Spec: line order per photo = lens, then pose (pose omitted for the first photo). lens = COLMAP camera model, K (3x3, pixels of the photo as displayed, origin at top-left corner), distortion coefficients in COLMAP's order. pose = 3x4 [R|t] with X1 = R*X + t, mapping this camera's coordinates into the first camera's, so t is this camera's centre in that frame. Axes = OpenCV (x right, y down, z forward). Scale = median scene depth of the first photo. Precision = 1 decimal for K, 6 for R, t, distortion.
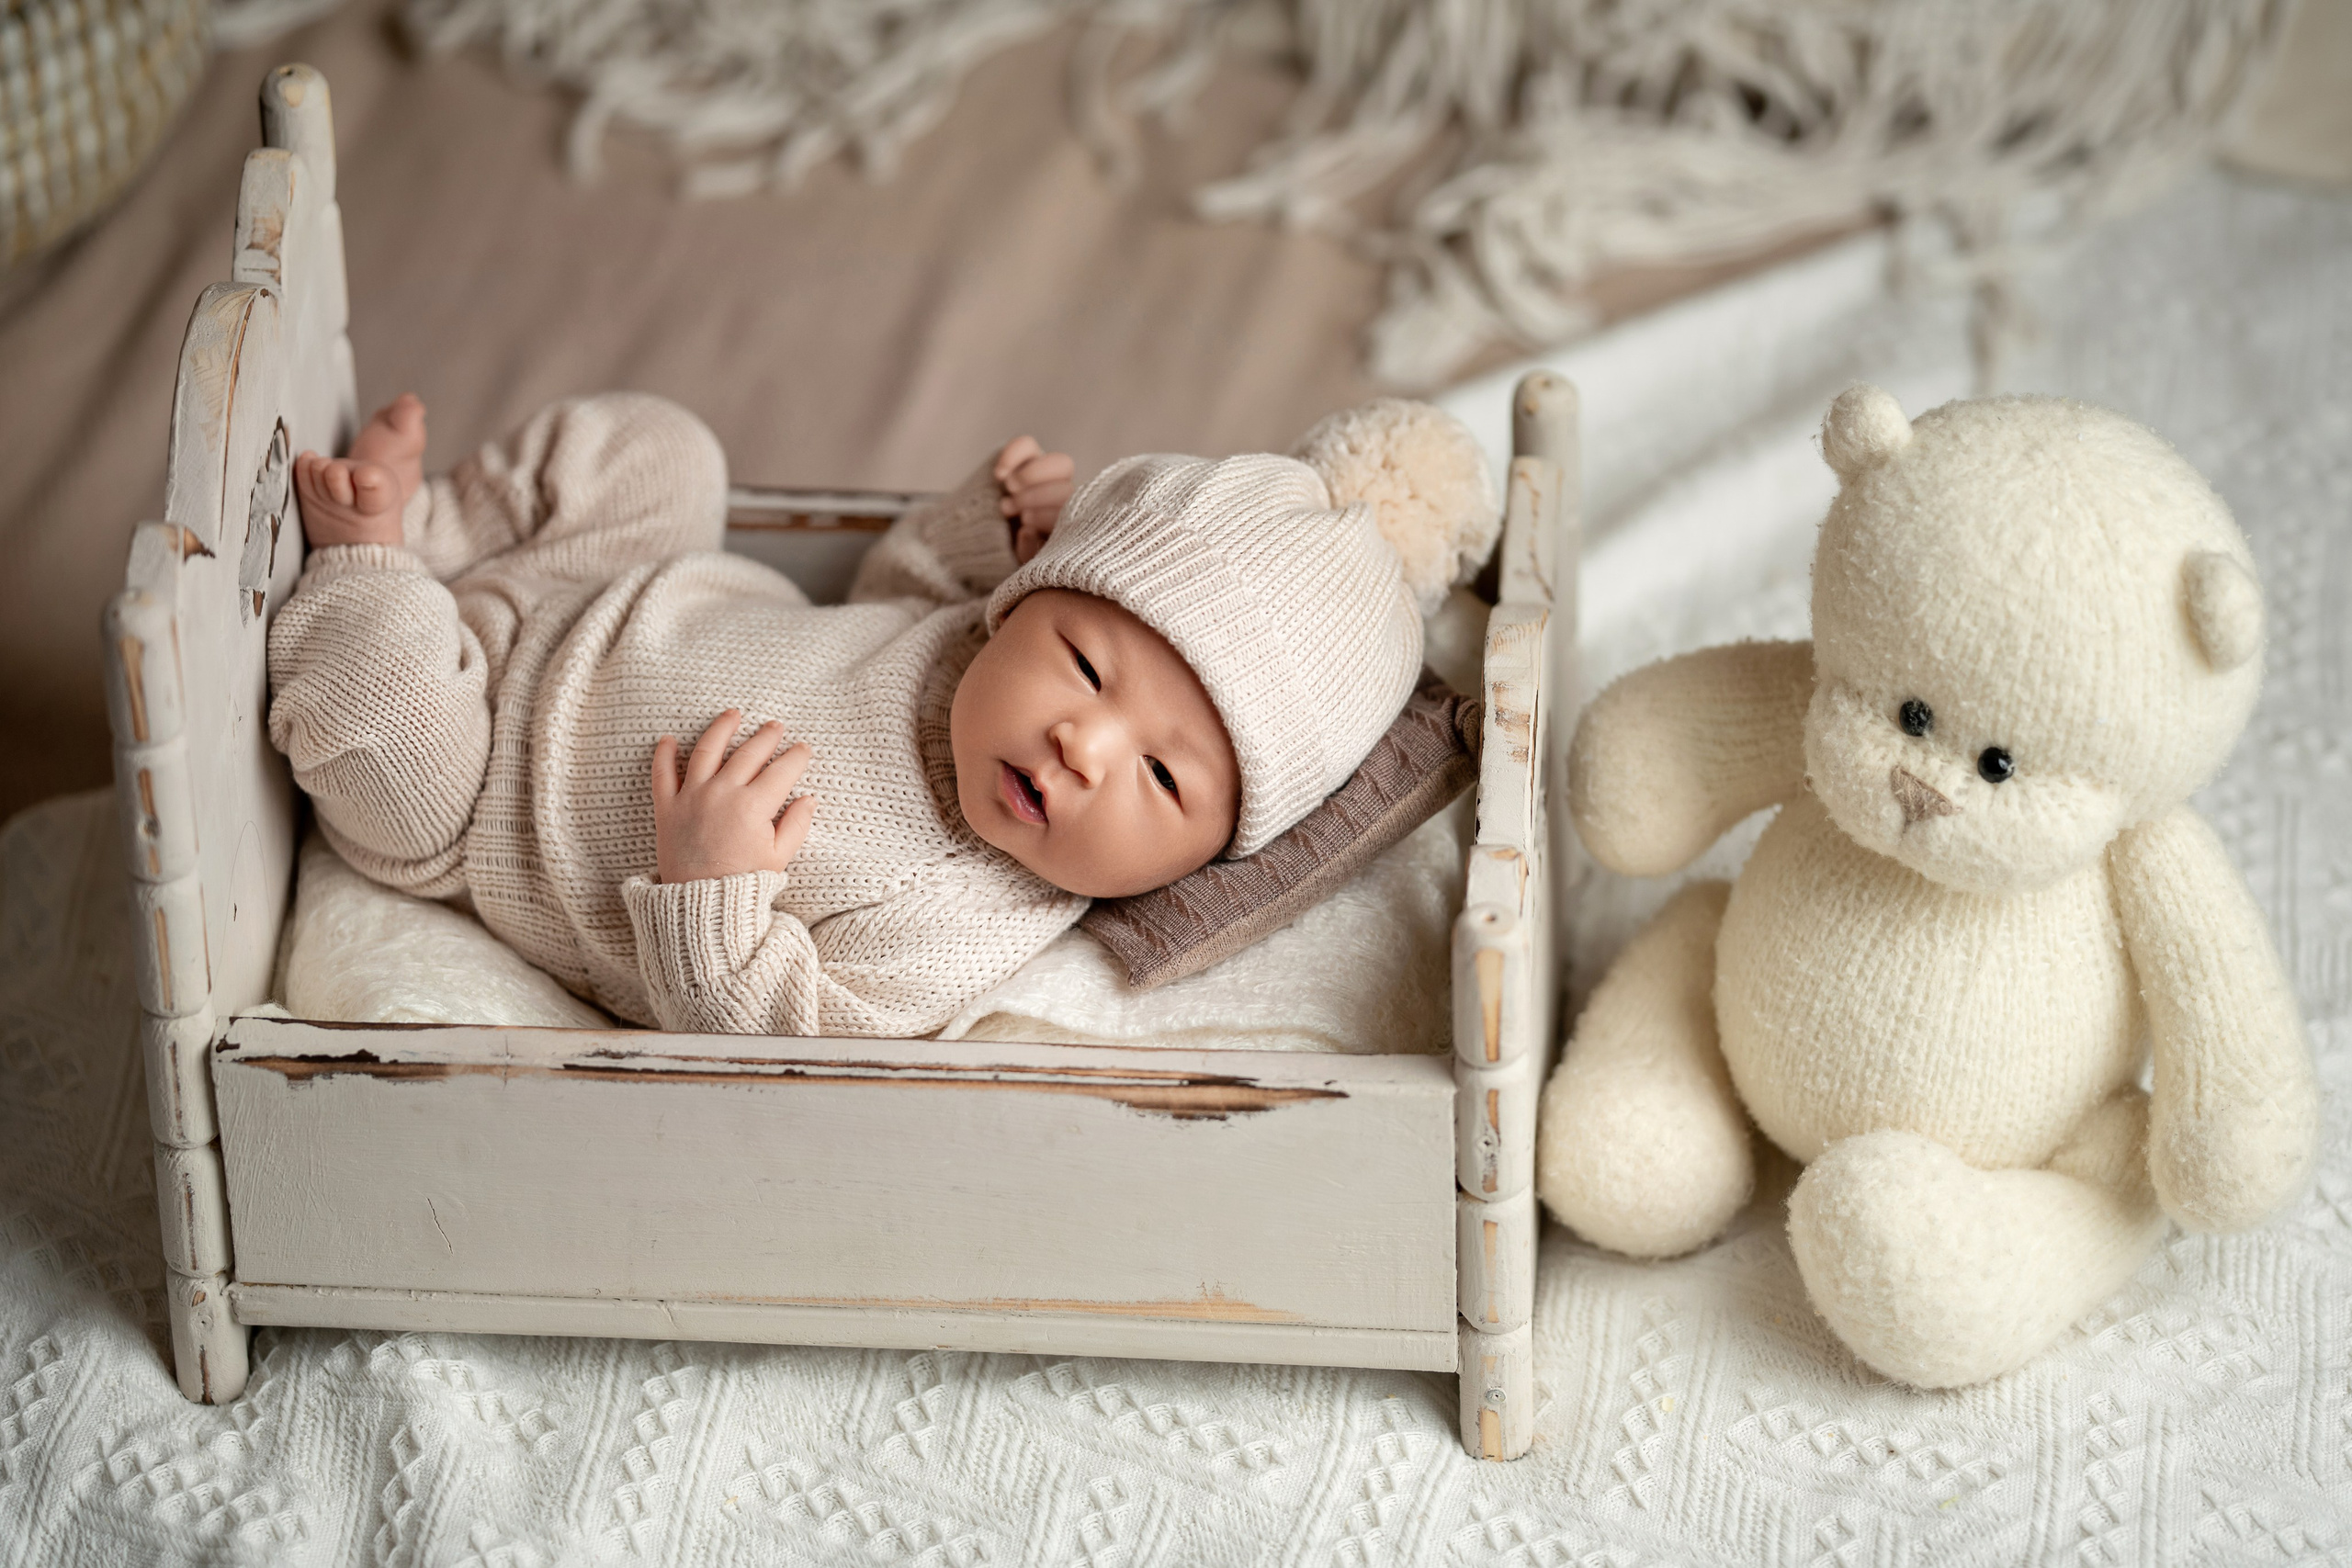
lens RADIAL K [[9321.5, 0, 1113.1], [0, 9321.5, 783.7], [0, 0, 1]] dist [0.343244, 3.574825]
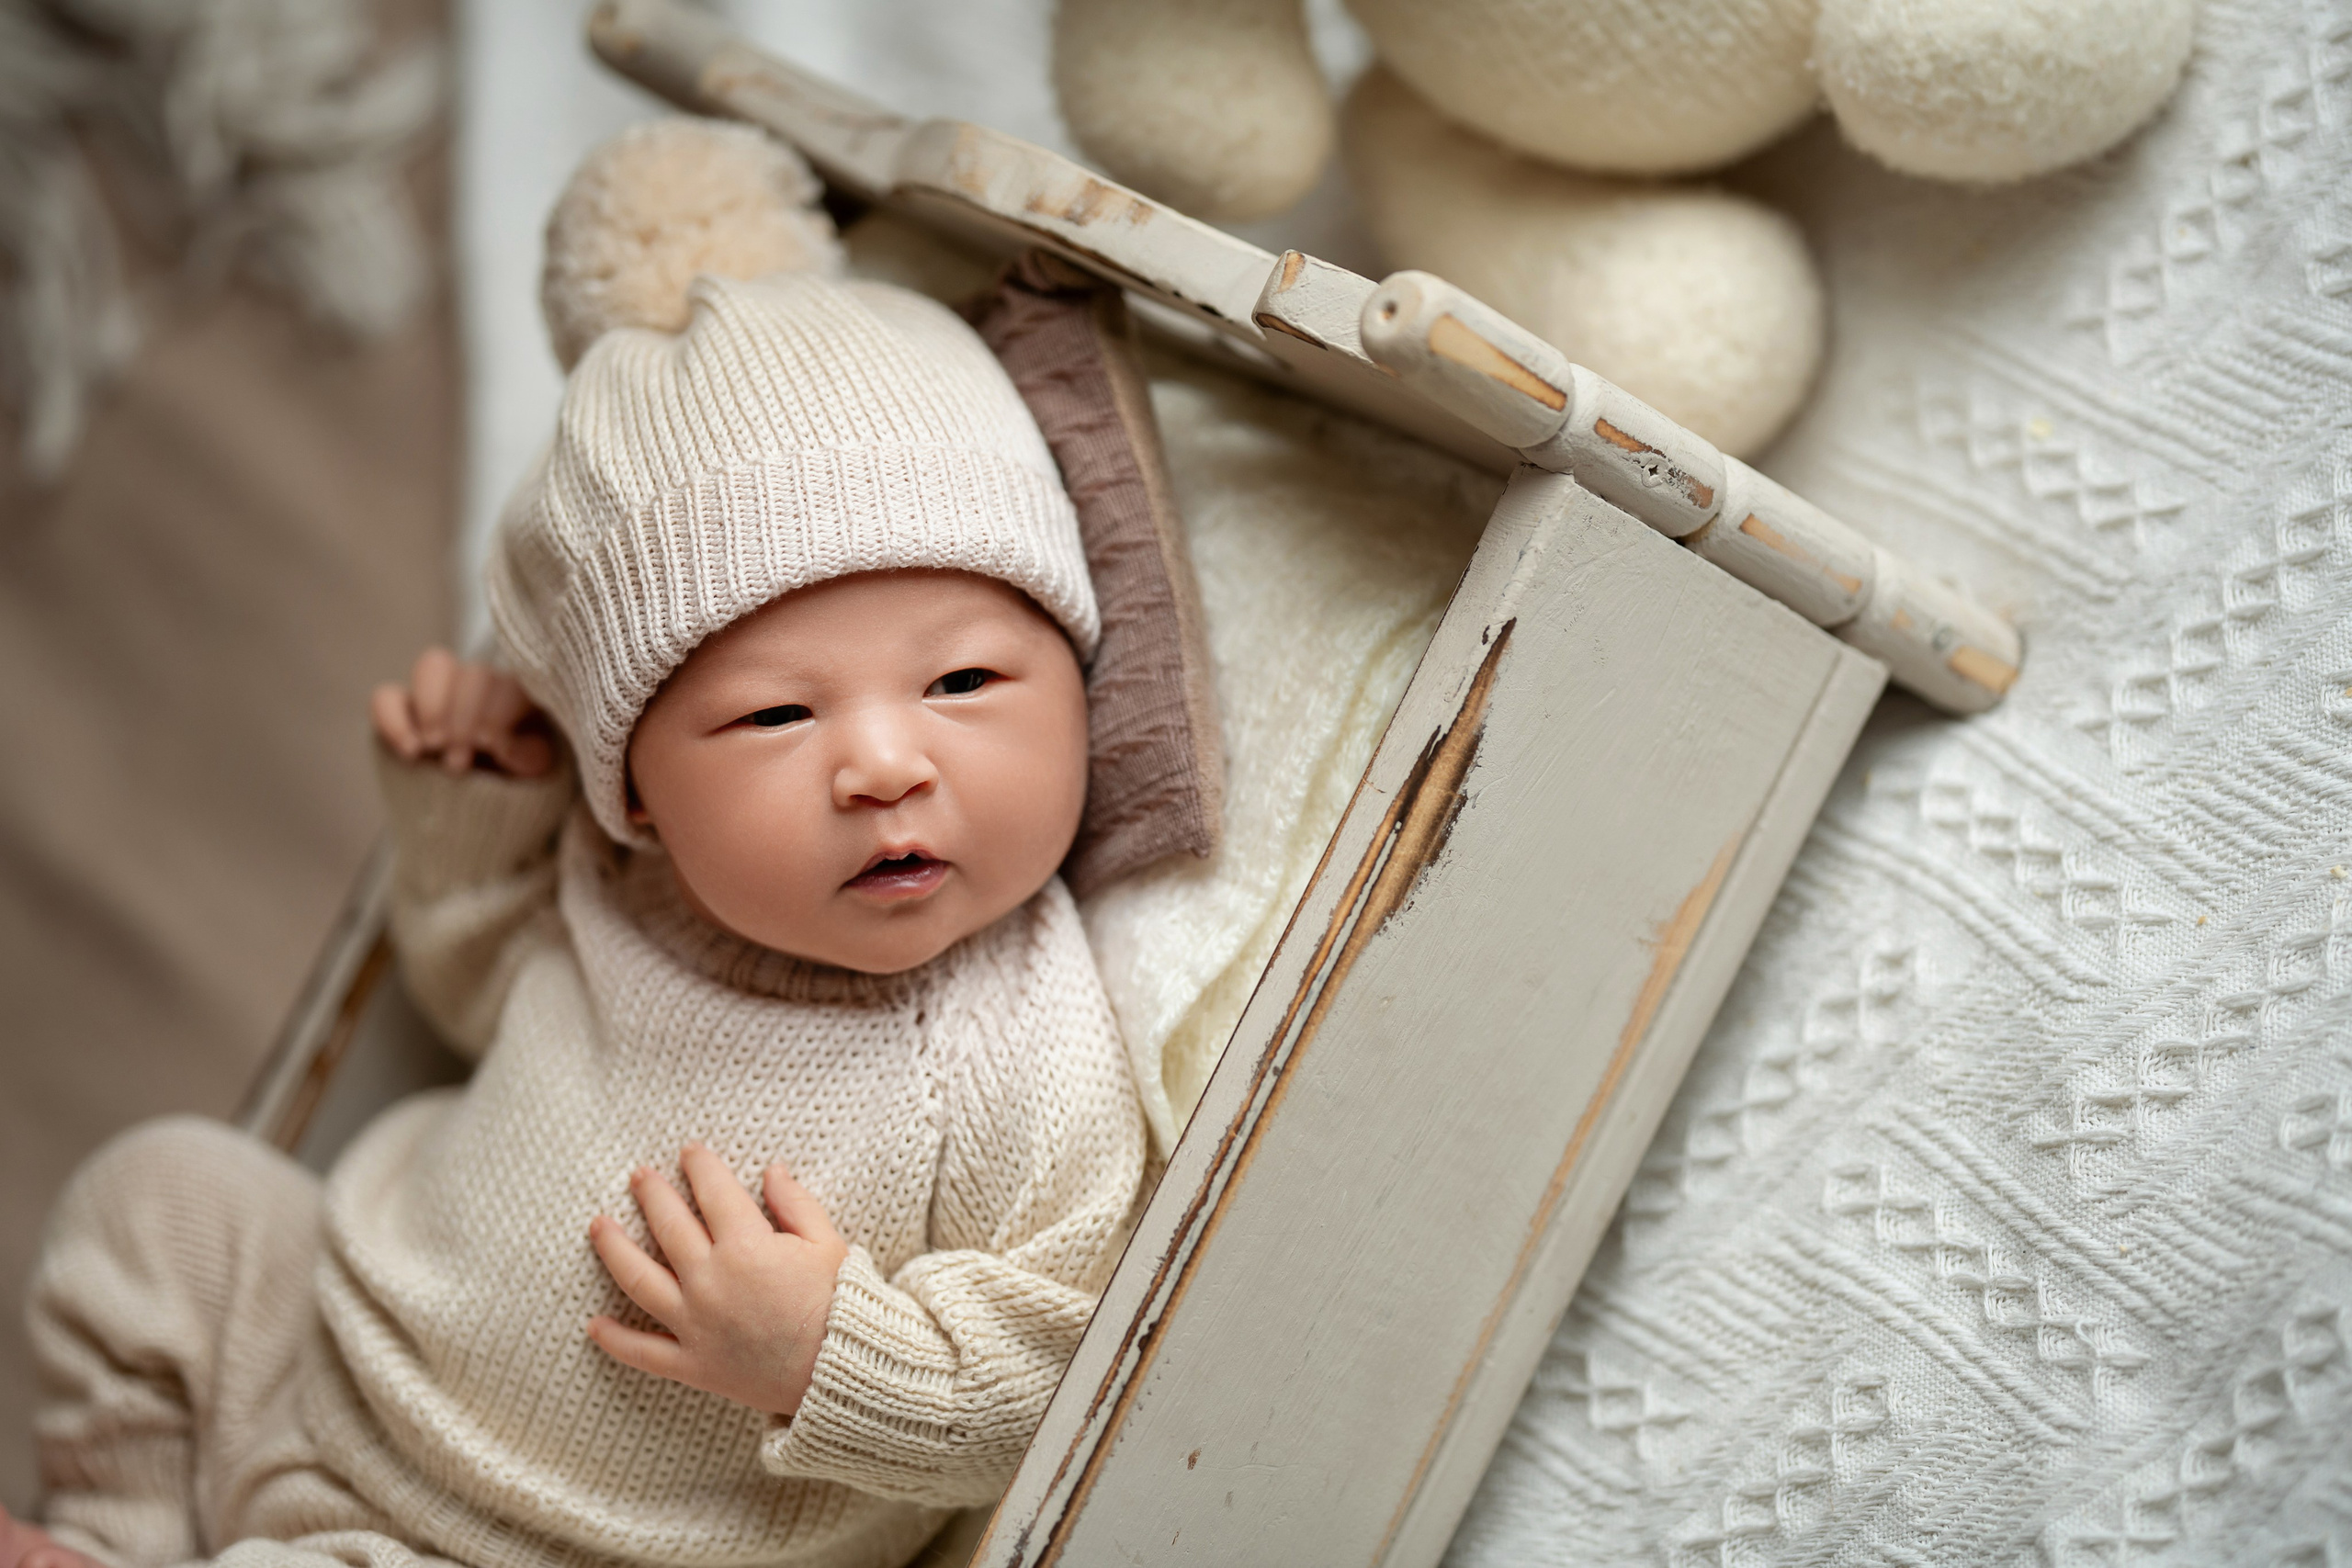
lens RADIAL K [[9321.5, 0, 1113.1], [0, 9321.5, 783.7], [0, 0, 1]] dist [0.343244, 3.574825]
pose [[0.411000, -0.902532, 0.128506, -0.085507], [0.901454, 0.423360, 0.090255, -0.049882], [-0.135863, 0.078747, 0.987593, 0.312278]]
